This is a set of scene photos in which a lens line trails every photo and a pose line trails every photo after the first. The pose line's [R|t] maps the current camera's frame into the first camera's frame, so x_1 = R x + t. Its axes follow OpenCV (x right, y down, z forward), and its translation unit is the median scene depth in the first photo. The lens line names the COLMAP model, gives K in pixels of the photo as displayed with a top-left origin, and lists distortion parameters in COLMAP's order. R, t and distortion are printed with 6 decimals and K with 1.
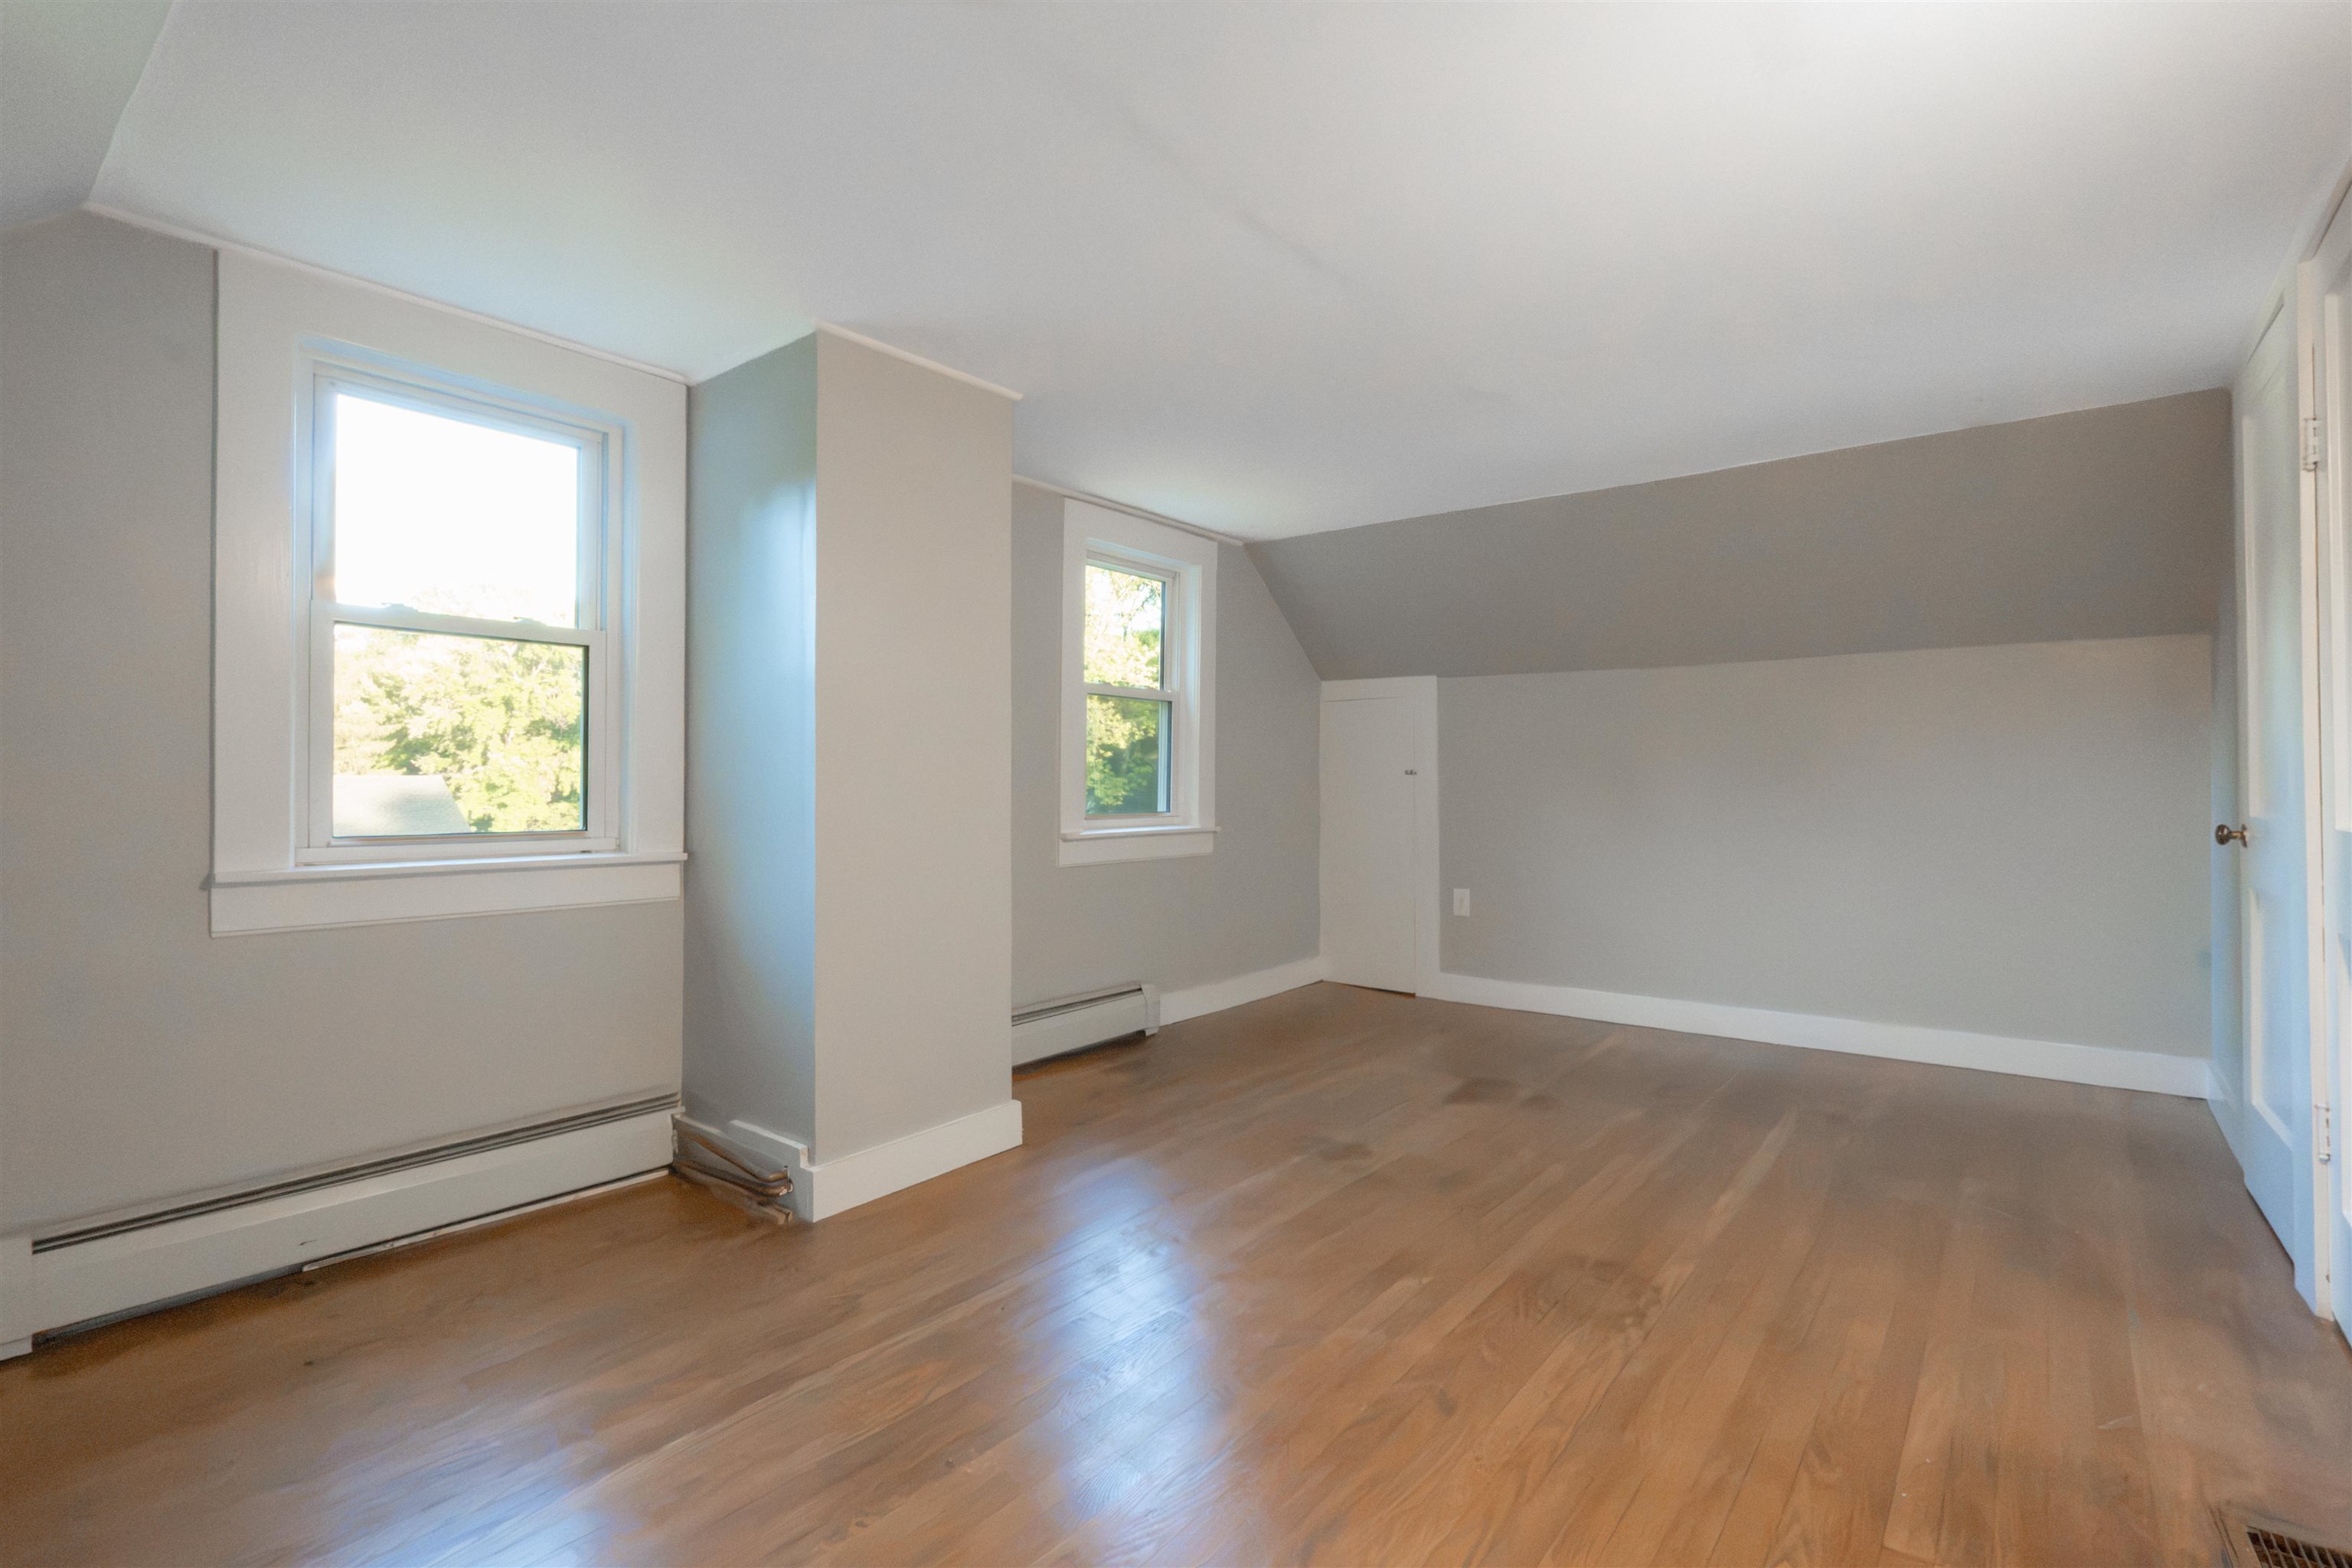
lens RADIAL K [[1080.5, 0, 1202.6], [0, 1080.5, 780.0], [0, 0, 1]] dist [0.001109, 0.000196]
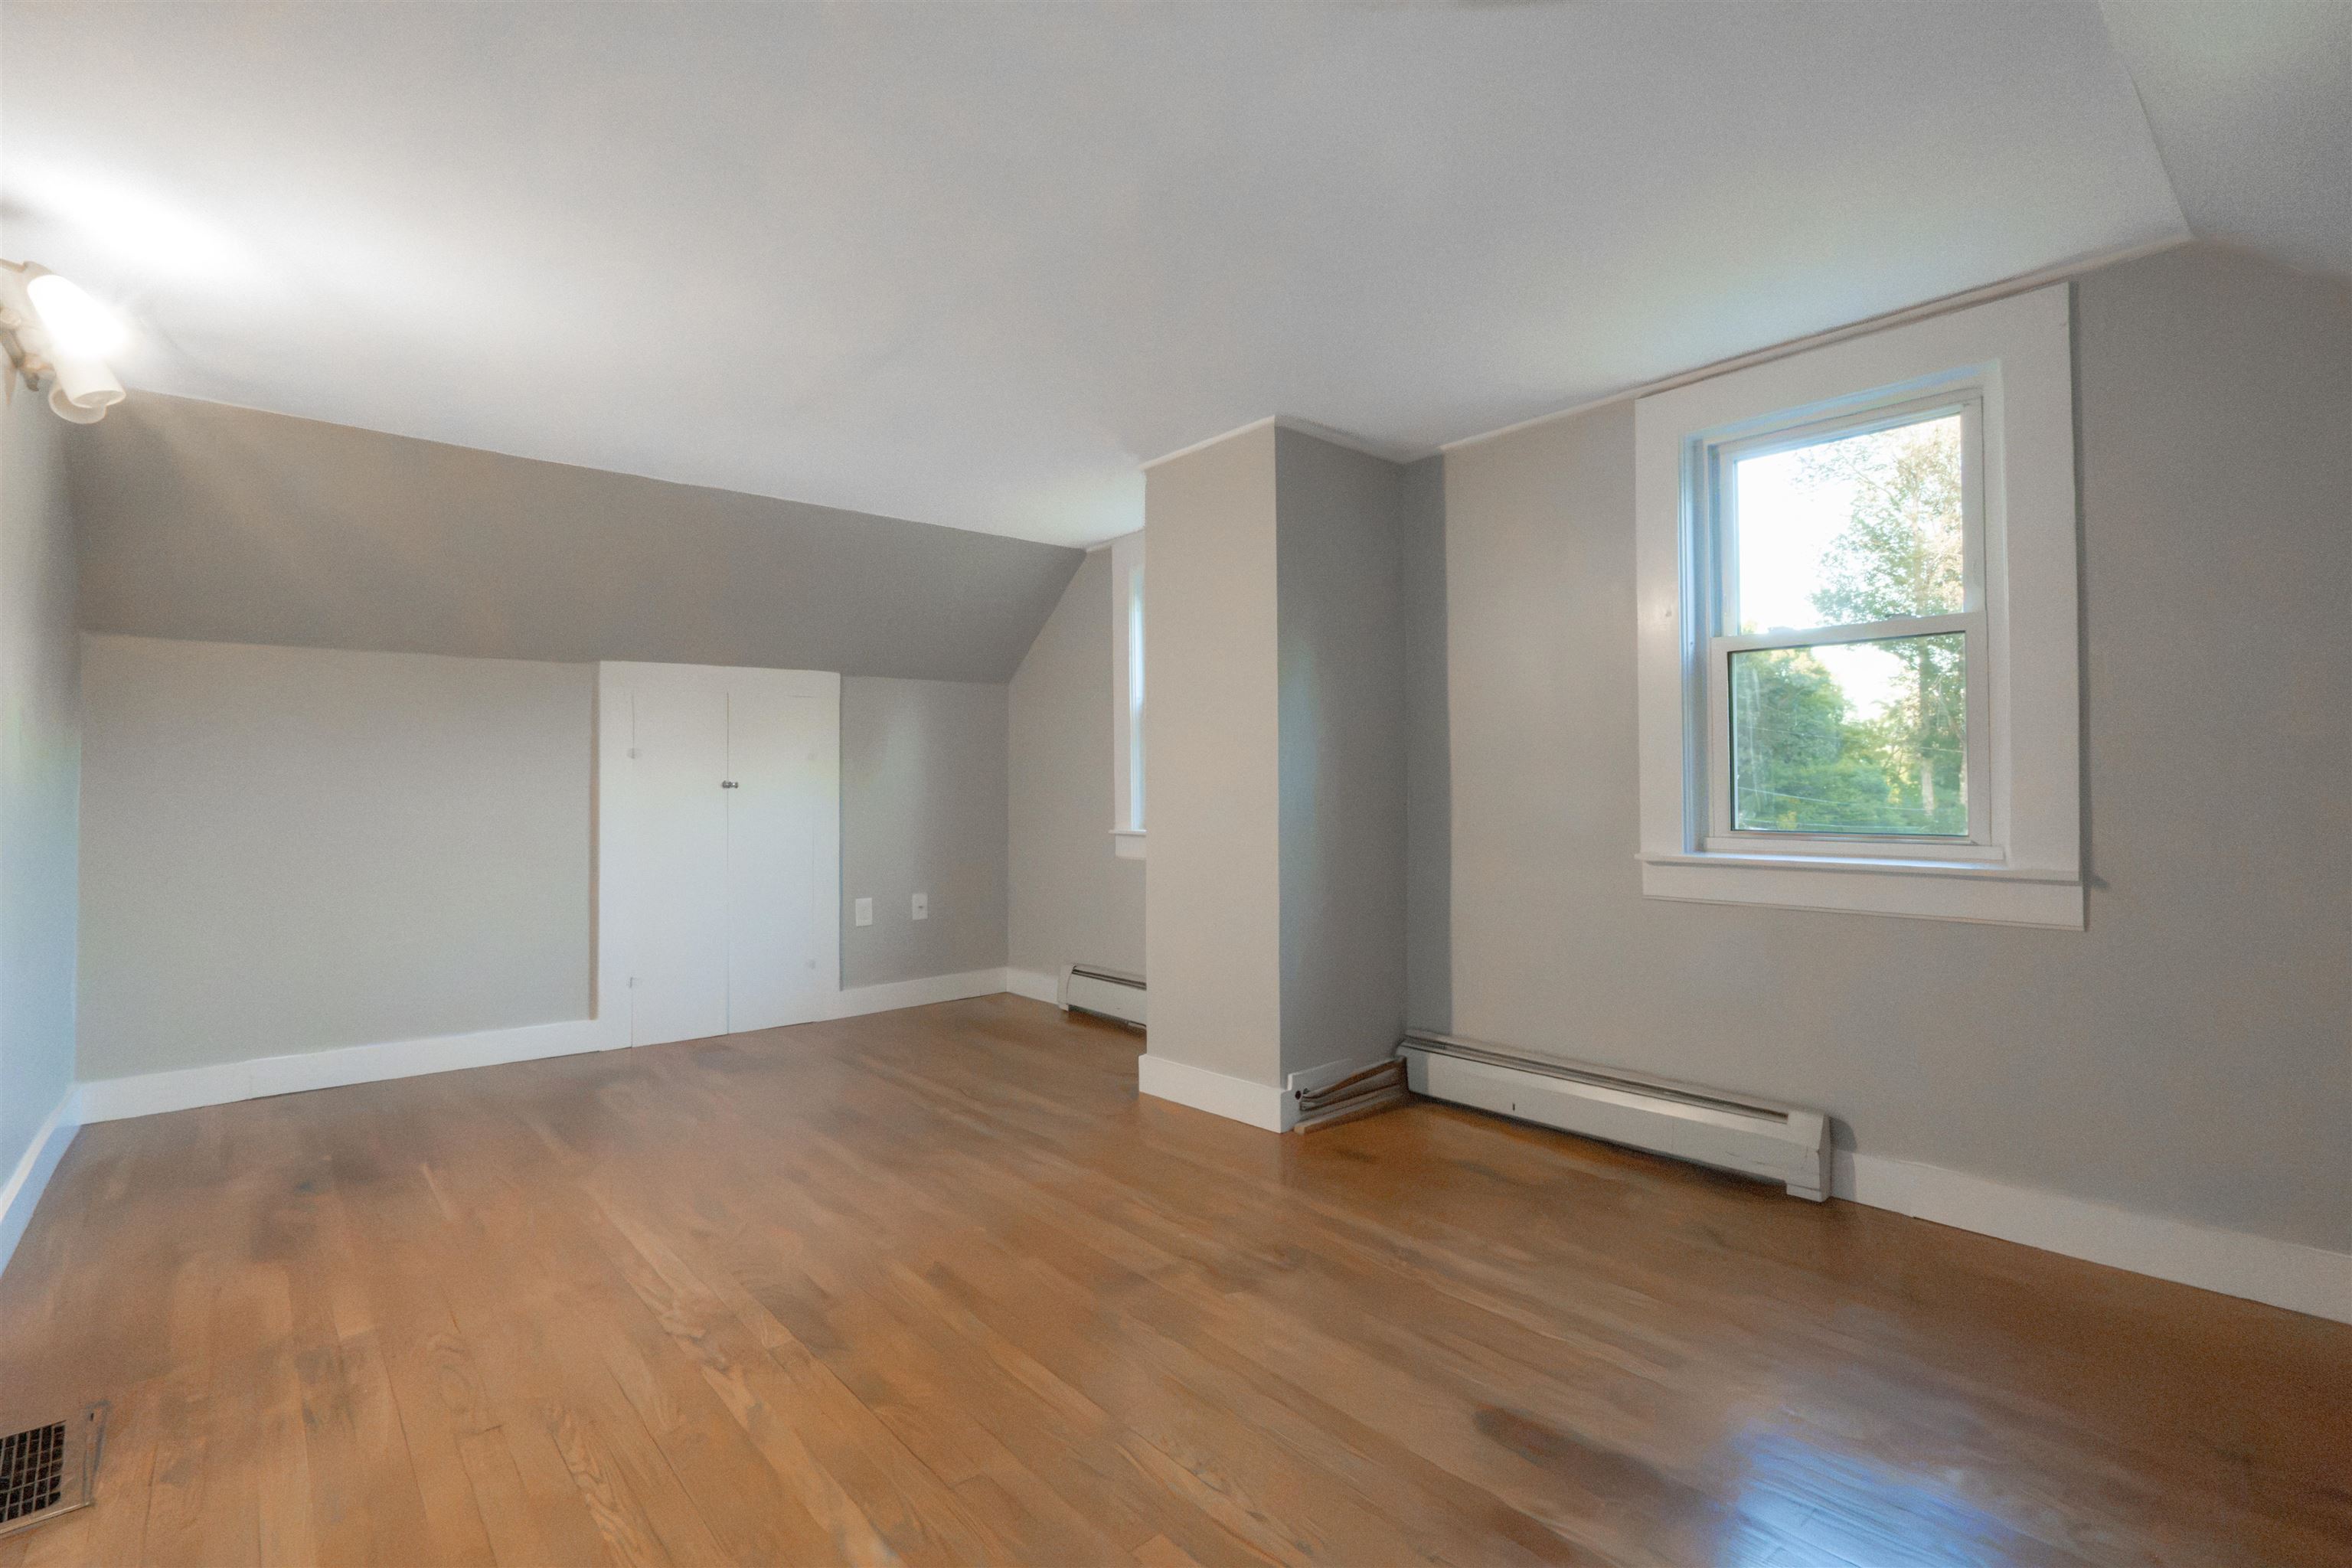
lens RADIAL K [[1080.5, 0, 1202.6], [0, 1080.5, 780.0], [0, 0, 1]] dist [0.001109, 0.000196]
pose [[-0.177898, -0.006041, -0.984030, 0.696940], [0.012640, 0.999885, -0.008423, 0.001447], [0.983968, -0.013937, -0.177801, 0.882363]]
